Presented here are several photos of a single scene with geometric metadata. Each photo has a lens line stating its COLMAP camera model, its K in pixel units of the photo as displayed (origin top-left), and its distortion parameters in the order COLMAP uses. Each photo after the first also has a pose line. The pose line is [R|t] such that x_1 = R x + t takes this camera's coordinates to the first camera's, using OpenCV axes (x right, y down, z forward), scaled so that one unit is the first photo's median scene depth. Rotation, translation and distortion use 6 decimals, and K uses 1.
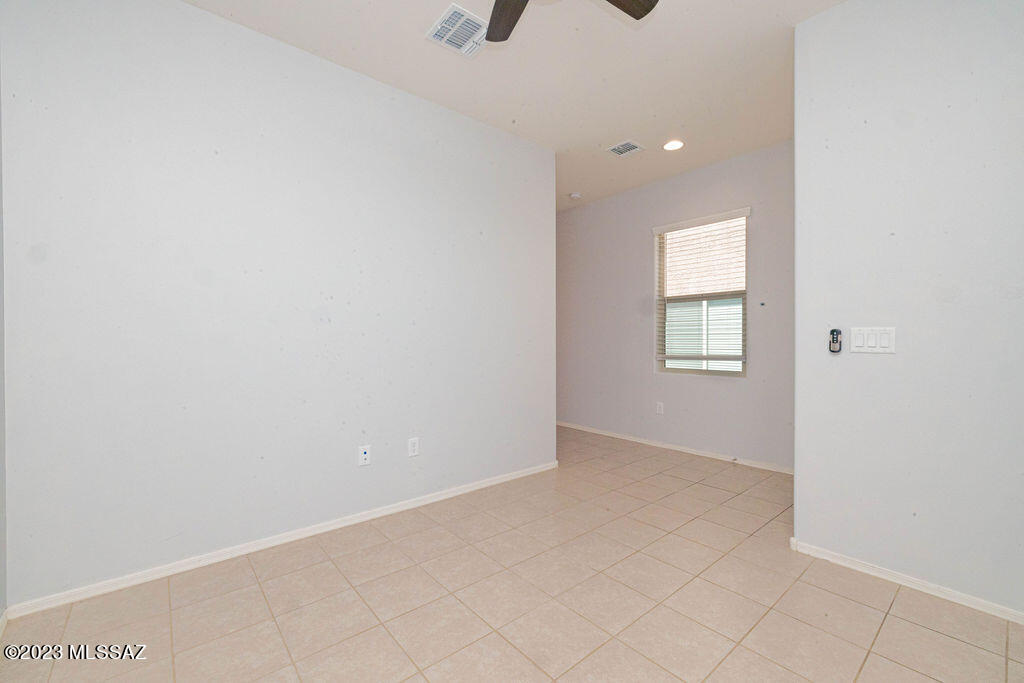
lens RADIAL K [[428.3, 0, 512.0], [0, 428.3, 341.5], [0, 0, 1]] dist [-0.000768, -0.000098]
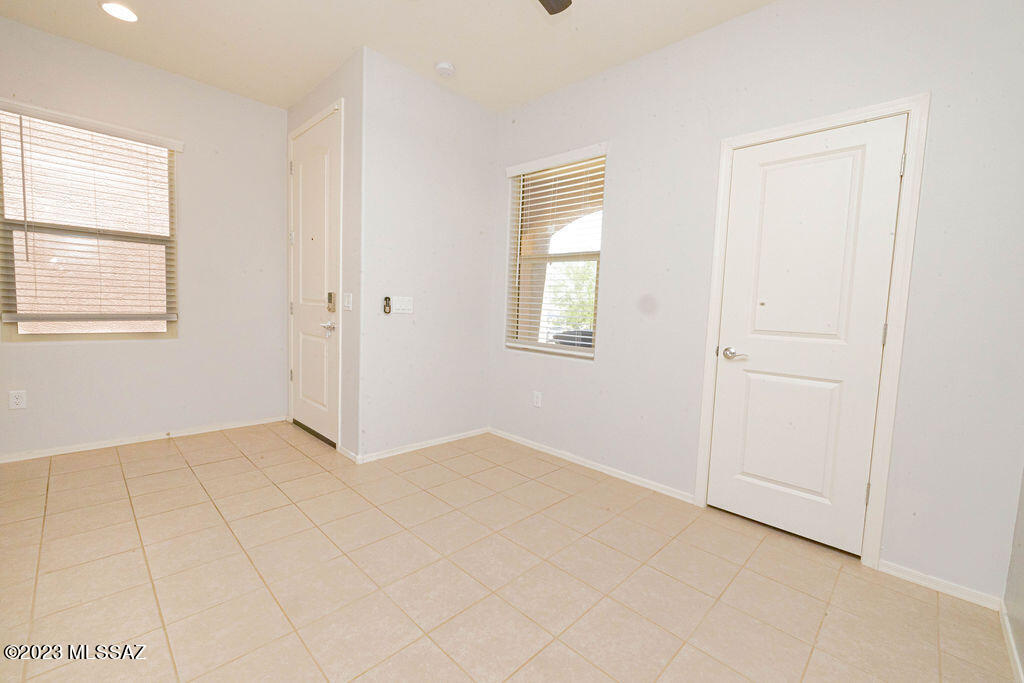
lens RADIAL K [[465.9, 0, 478.2], [0, 465.9, 340.3], [0, 0, 1]] dist [-0.001795, -0.000203]
pose [[-0.101479, -0.079127, 0.991686, -0.493362], [-0.036463, 0.996458, 0.075777, -0.008028], [-0.994169, -0.028470, -0.104005, 0.515597]]
